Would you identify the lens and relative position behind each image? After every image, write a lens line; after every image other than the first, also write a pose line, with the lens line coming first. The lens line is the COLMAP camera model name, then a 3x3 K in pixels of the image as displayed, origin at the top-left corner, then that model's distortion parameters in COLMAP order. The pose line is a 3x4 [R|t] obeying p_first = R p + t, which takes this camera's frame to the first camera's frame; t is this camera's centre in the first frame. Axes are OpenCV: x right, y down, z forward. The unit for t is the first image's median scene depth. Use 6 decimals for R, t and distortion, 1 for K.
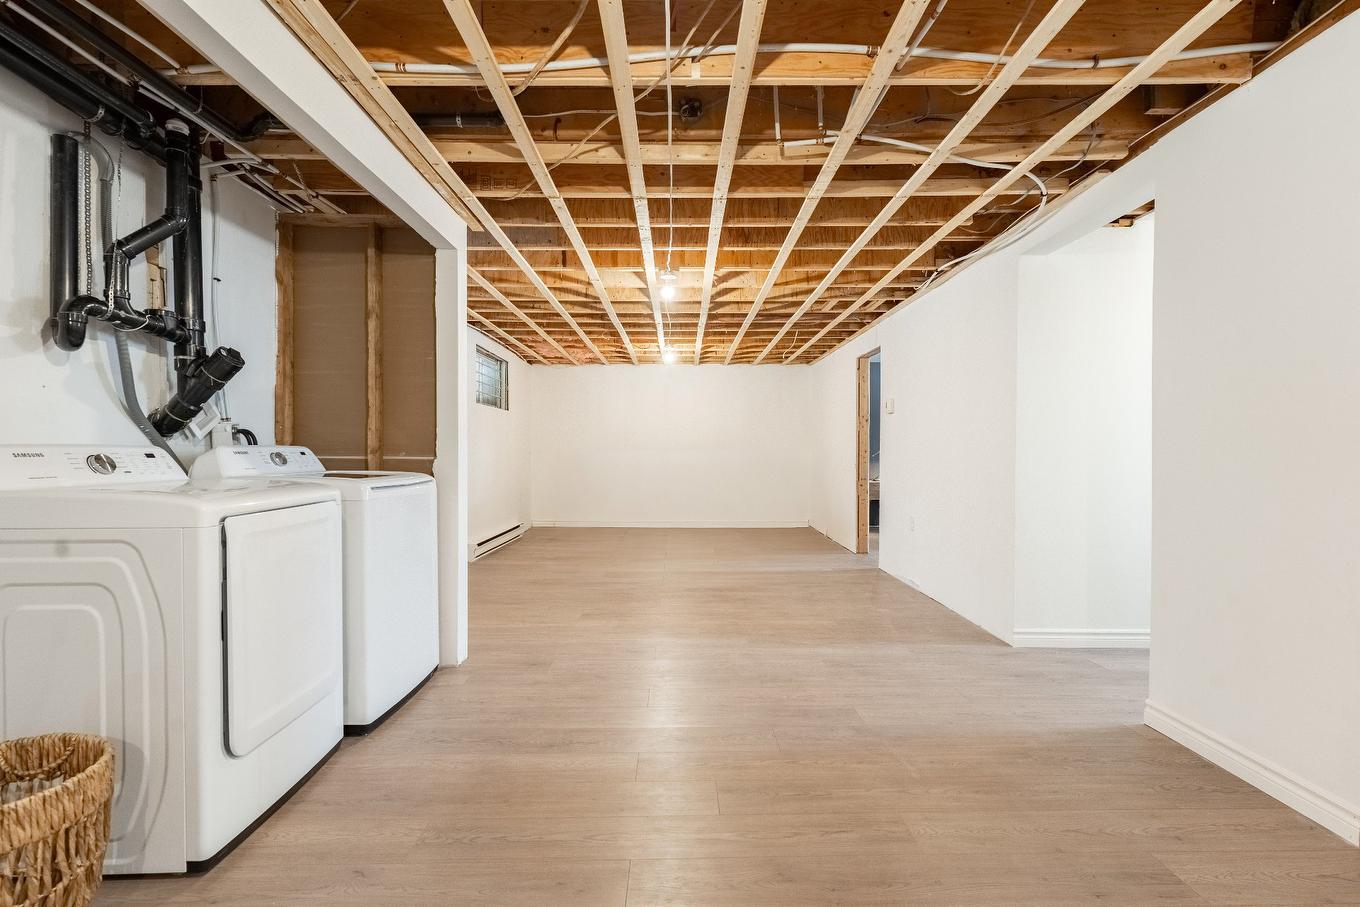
lens RADIAL K [[611.6, 0, 686.2], [0, 611.6, 455.3], [0, 0, 1]] dist [0.002124, 0.000191]
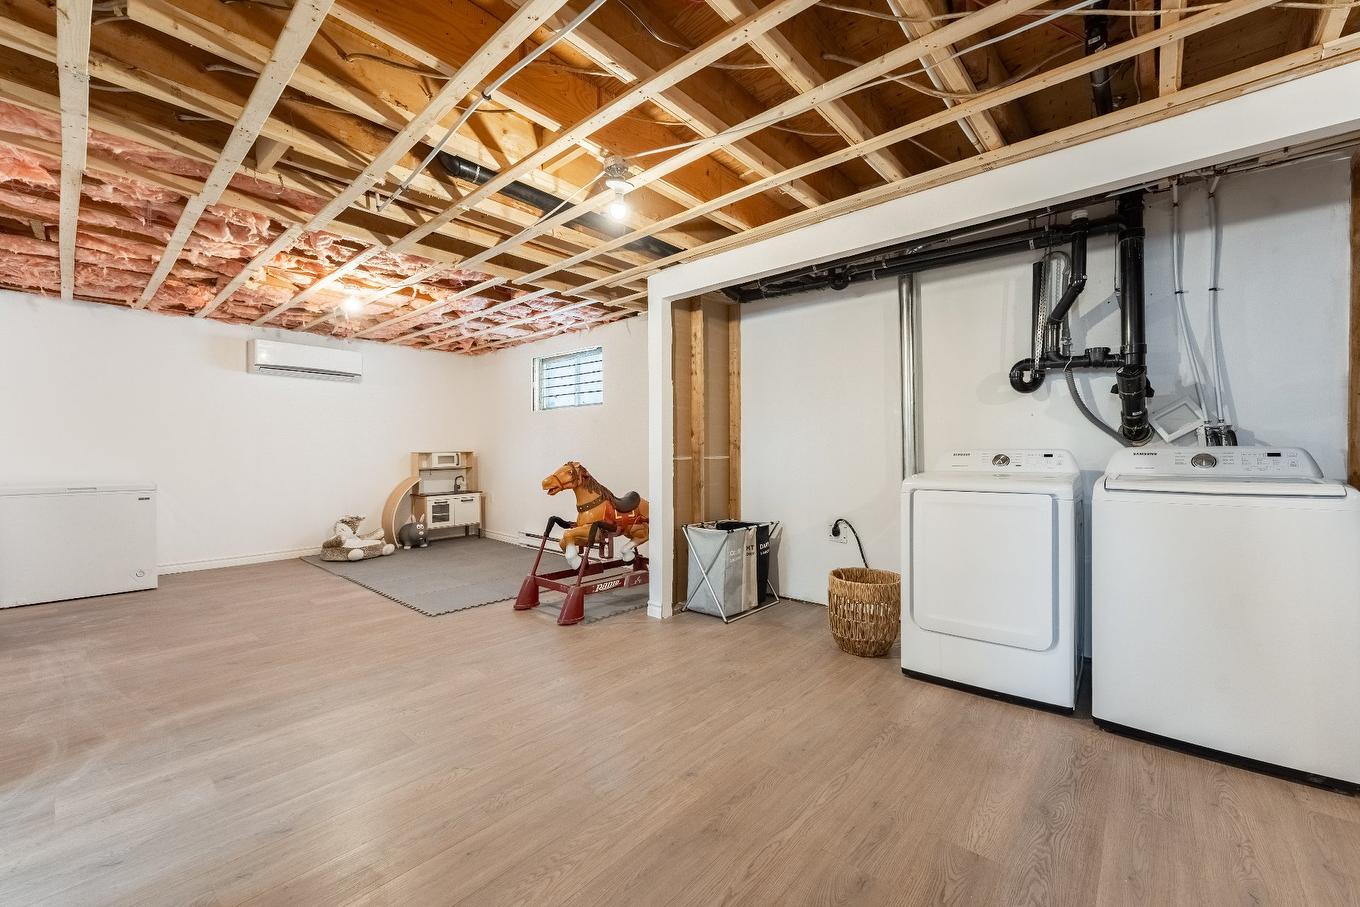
lens RADIAL K [[544.9, 0, 682.0], [0, 544.9, 446.7], [0, 0, 1]] dist [-0.000113, 0.000322]
pose [[-0.663554, -0.002006, -0.748125, 0.709851], [-0.007085, 0.999968, 0.003603, -0.018793], [0.748094, 0.007691, -0.663548, 1.211652]]
